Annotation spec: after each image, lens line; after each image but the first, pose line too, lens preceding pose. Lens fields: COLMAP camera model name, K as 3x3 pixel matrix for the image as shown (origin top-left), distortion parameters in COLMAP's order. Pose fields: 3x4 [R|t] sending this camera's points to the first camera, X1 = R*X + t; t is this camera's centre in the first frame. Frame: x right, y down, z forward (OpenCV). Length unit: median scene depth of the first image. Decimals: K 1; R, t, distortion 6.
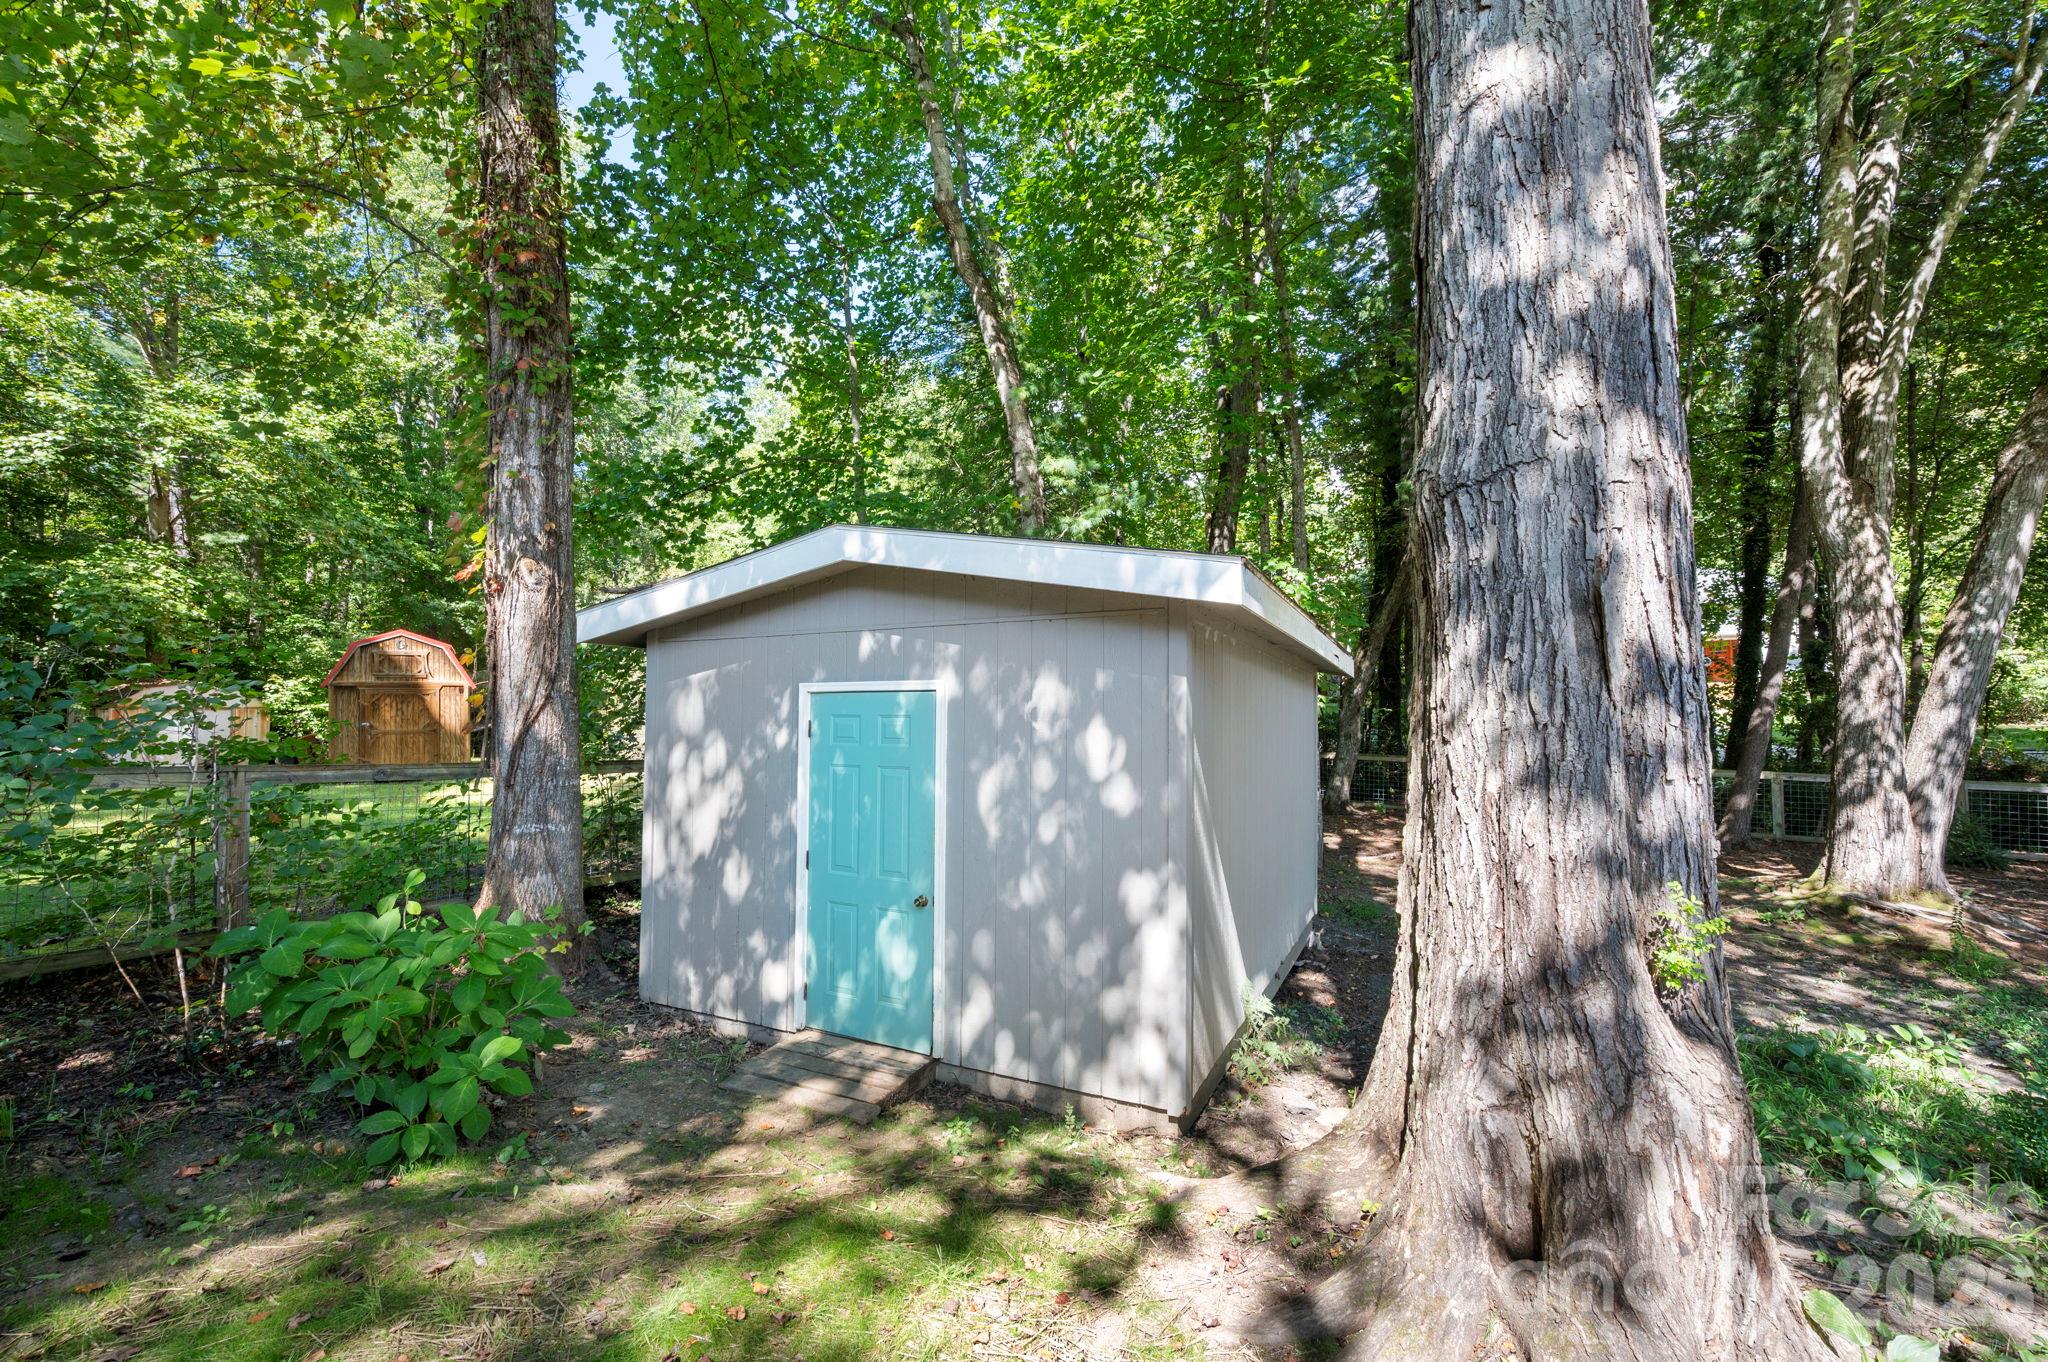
lens RADIAL K [[813.5, 0, 1039.9], [0, 813.5, 734.0], [0, 0, 1]] dist [-0.000767, 0.000909]
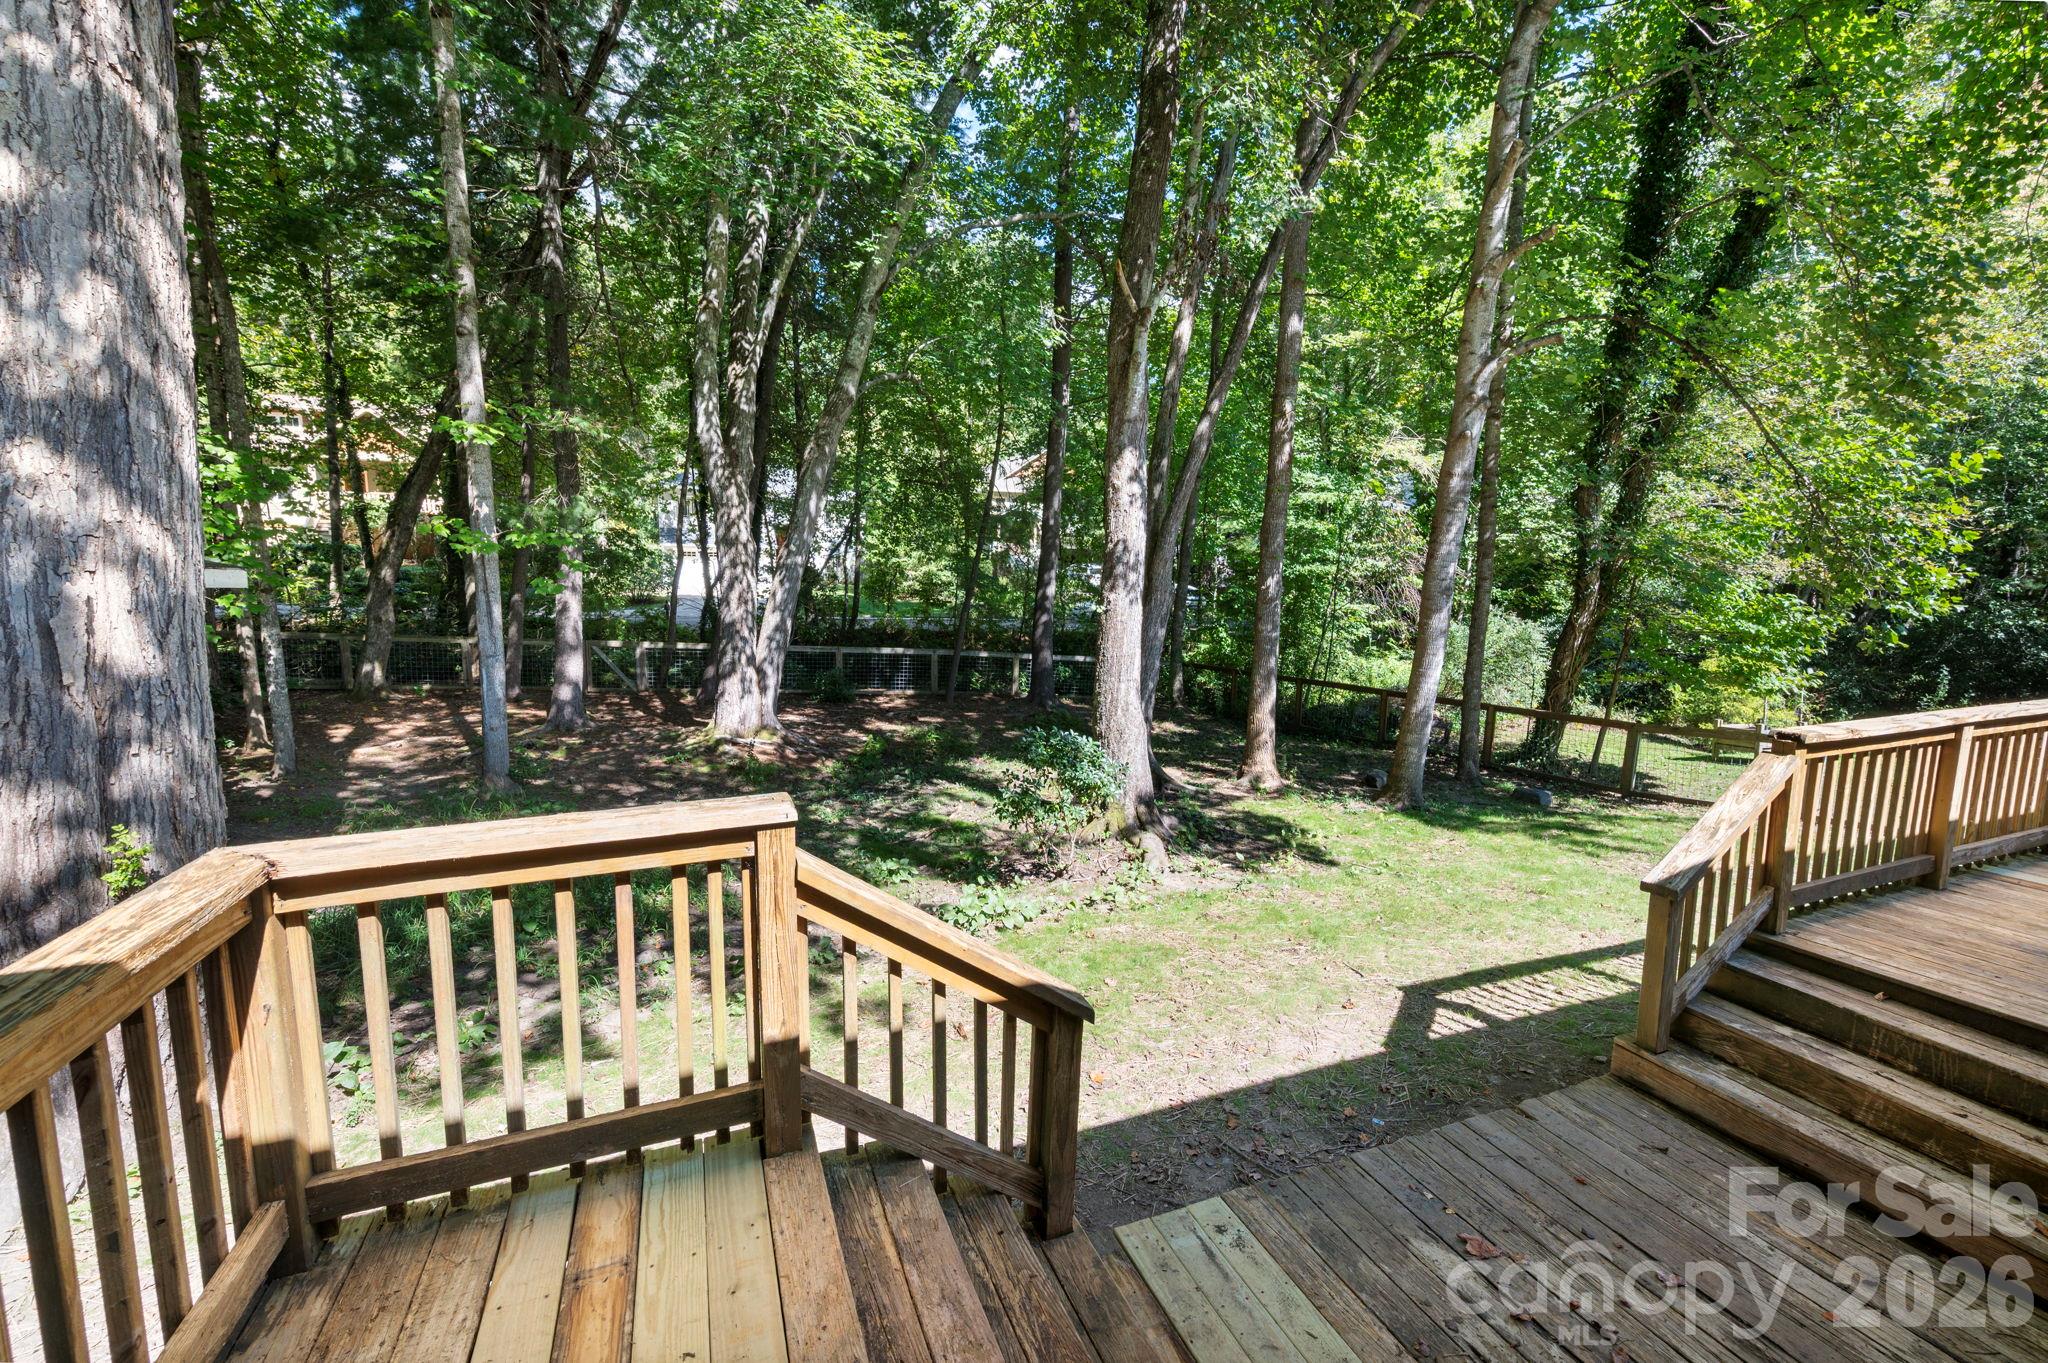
lens RADIAL K [[813.5, 0, 1023.7], [0, 813.5, 696.8], [0, 0, 1]] dist [-0.000767, 0.000909]
pose [[0.654089, -0.089691, 0.751081, 0.238965], [-0.020808, 0.990436, 0.136394, -0.091624], [-0.756131, -0.104842, 0.645967, -0.373010]]
